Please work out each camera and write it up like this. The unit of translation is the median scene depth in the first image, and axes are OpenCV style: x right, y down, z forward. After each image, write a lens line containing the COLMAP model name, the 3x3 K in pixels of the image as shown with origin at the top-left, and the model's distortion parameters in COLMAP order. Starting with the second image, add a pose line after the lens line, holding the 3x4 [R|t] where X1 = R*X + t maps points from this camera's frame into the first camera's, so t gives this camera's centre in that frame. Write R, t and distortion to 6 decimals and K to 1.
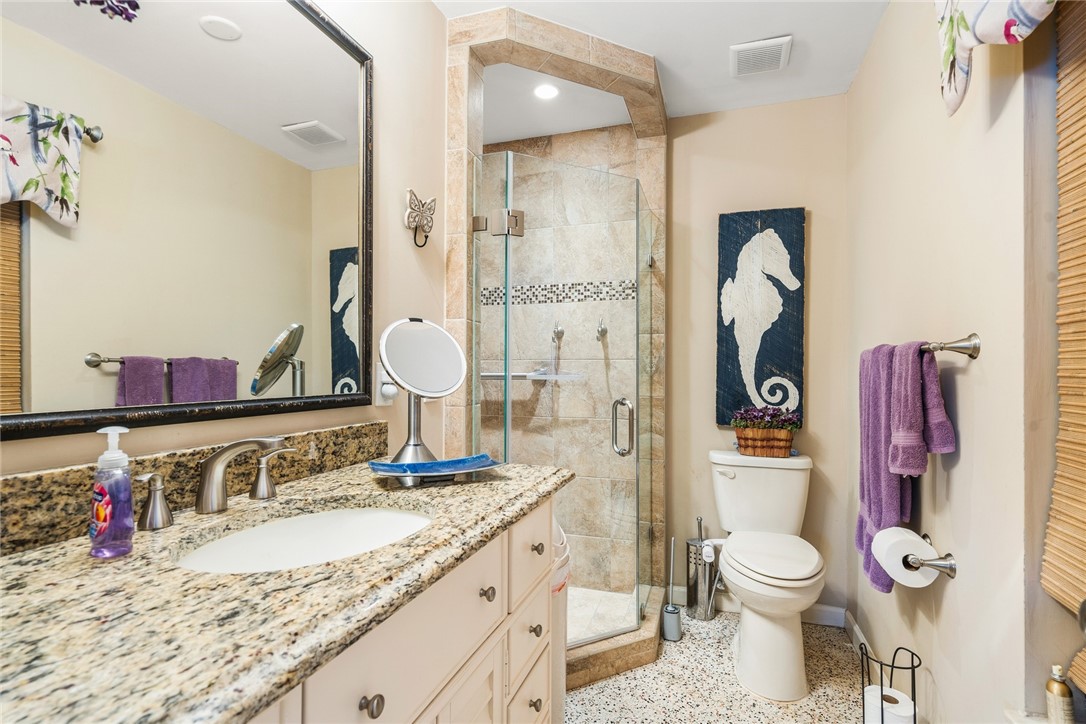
lens RADIAL K [[530.2, 0, 542.7], [0, 530.2, 365.6], [0, 0, 1]] dist [-0.000458, -0.000052]
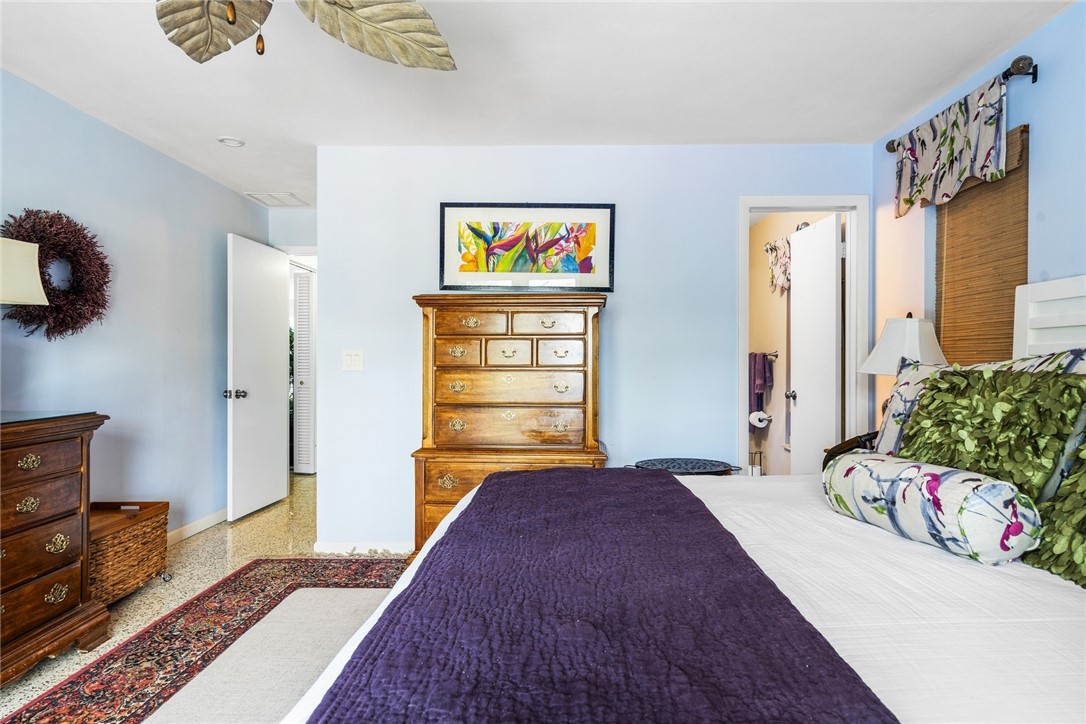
lens RADIAL K [[594.3, 0, 544.4], [0, 594.3, 362.0], [0, 0, 1]] dist [-0.000475, -0.000131]
pose [[0.959069, 0.000532, 0.283173, -1.666109], [-0.003466, 0.999945, 0.009861, -0.016979], [-0.283152, -0.010439, 0.959018, -2.191052]]
